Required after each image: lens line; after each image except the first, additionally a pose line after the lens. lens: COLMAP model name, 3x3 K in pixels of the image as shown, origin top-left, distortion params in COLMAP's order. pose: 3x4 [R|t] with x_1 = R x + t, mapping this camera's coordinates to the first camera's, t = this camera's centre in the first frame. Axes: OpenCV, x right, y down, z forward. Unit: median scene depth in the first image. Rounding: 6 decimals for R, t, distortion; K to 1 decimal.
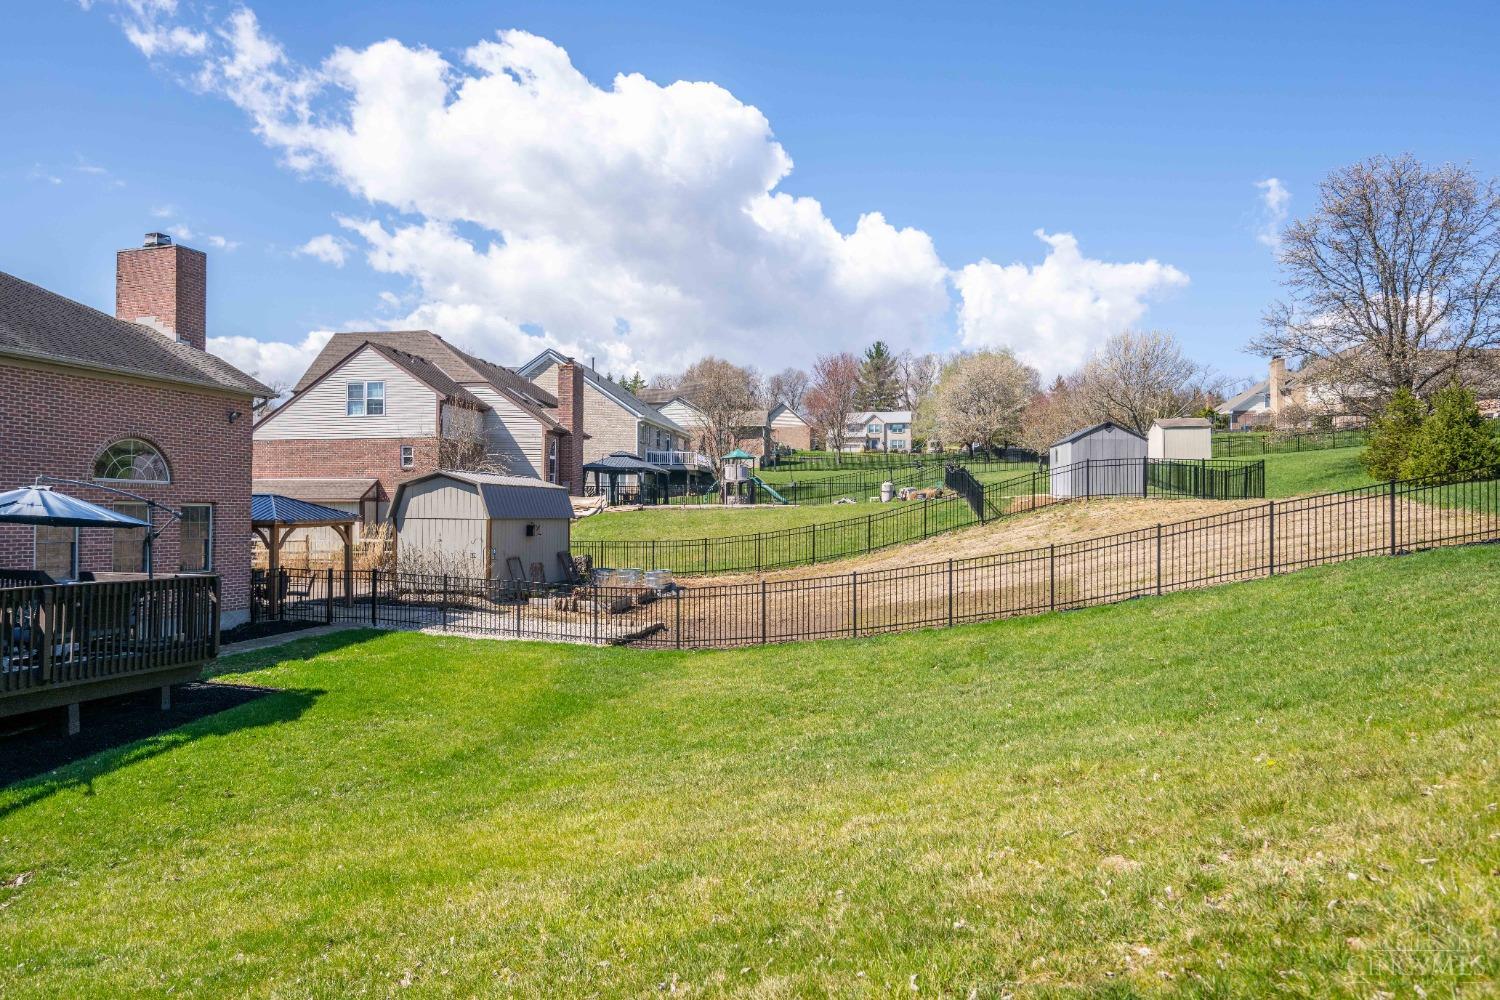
lens RADIAL K [[976.6, 0, 742.9], [0, 976.6, 504.1], [0, 0, 1]] dist [0.000793, -0.004812]
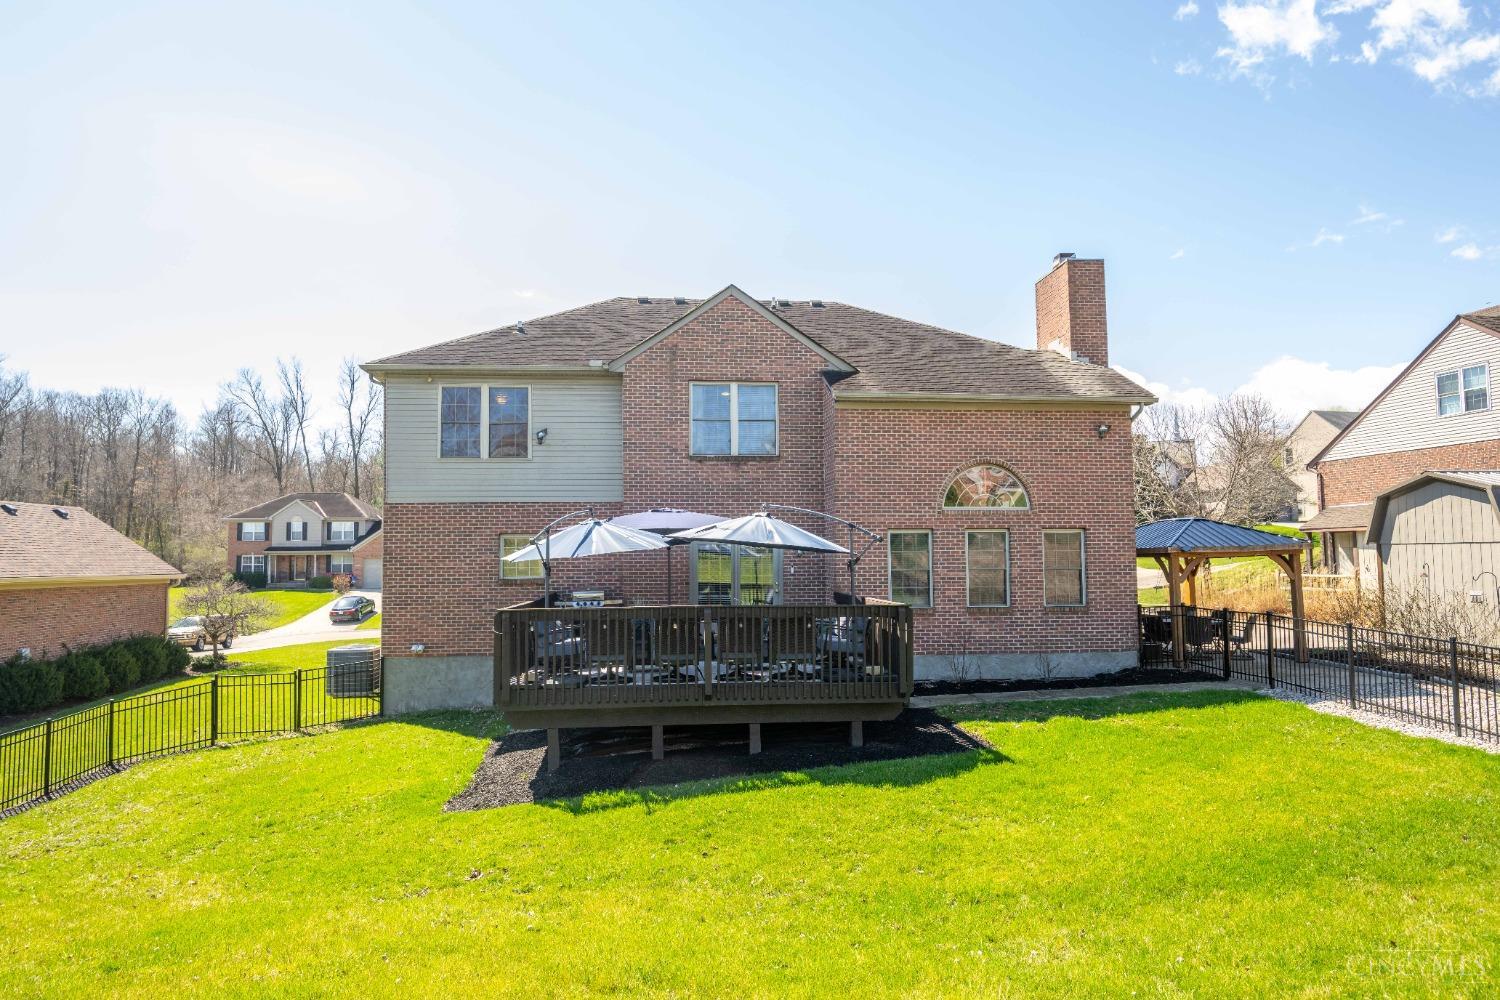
lens RADIAL K [[976.6, 0, 749.3], [0, 976.6, 493.1], [0, 0, 1]] dist [0.000793, -0.004812]
pose [[0.382699, -0.069857, -0.921228, 0.144170], [0.019850, 0.997529, -0.067397, 0.017275], [0.923660, 0.007507, 0.383140, 0.317147]]
